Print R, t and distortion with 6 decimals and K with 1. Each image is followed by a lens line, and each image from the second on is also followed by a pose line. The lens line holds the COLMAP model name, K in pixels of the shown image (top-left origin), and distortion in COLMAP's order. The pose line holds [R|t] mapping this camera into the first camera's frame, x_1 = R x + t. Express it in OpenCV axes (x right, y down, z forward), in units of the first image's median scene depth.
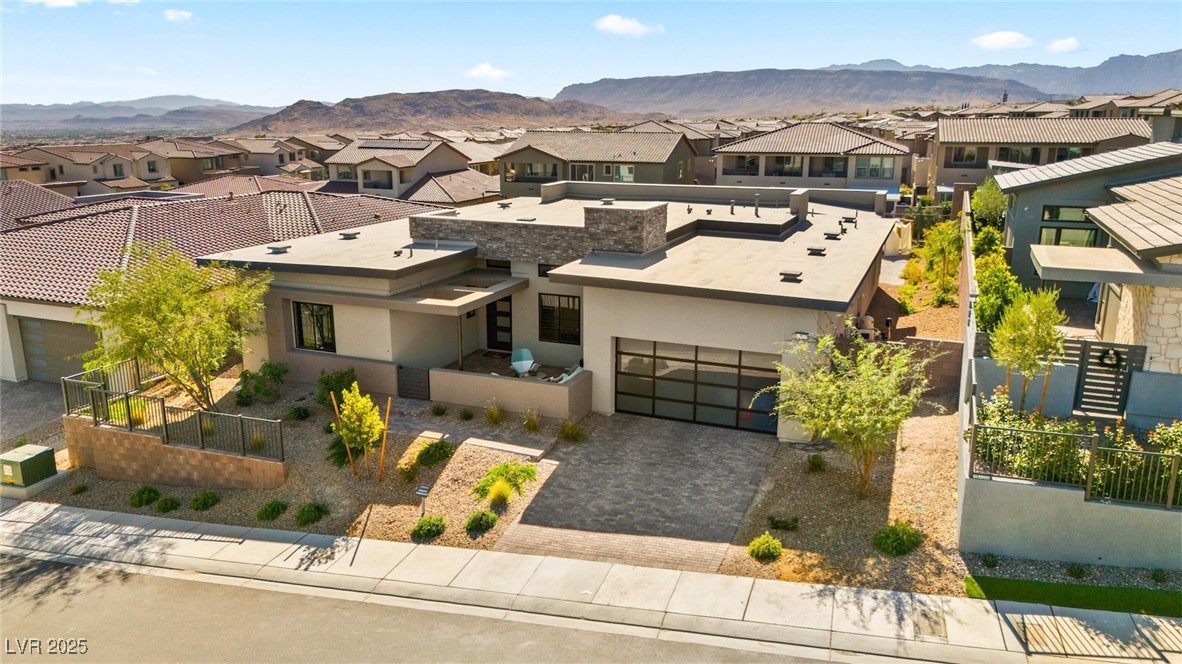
lens RADIAL K [[871.0, 0, 591.0], [0, 871.0, 332.0], [0, 0, 1]] dist [0.060182, -0.049154]
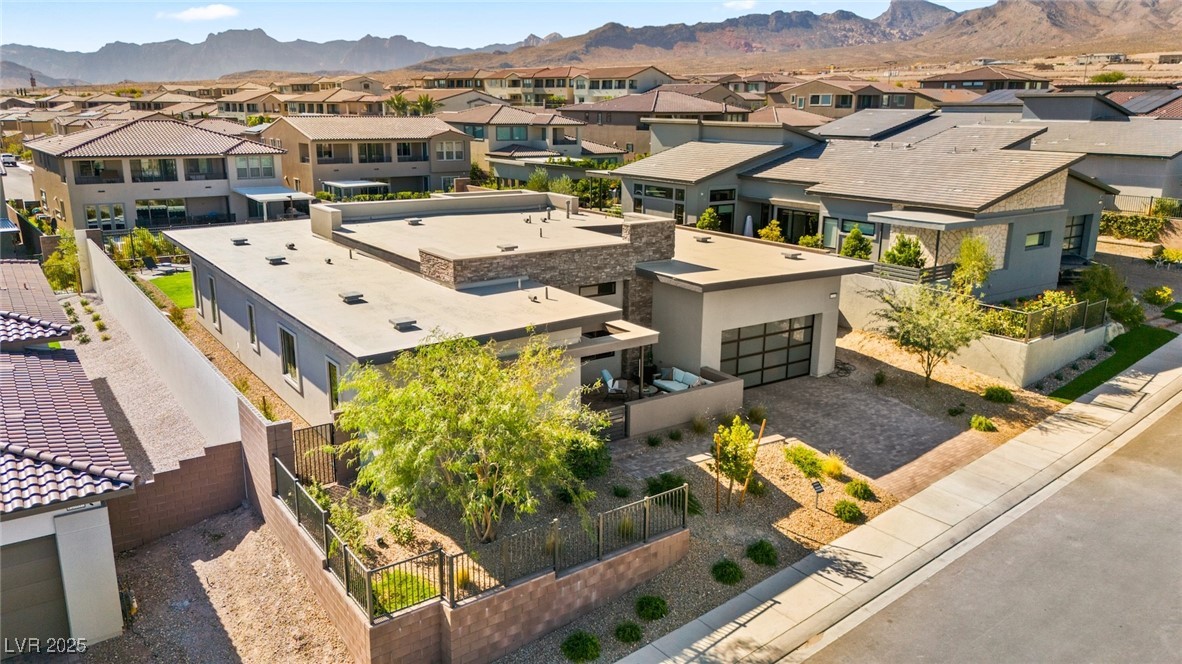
lens RADIAL K [[871.0, 0, 591.0], [0, 871.0, 332.0], [0, 0, 1]] dist [0.060182, -0.049154]
pose [[0.547360, -0.211597, 0.809706, -1.177305], [0.199428, 0.972616, 0.119356, -0.193942], [-0.812789, 0.096147, 0.574570, 0.567216]]
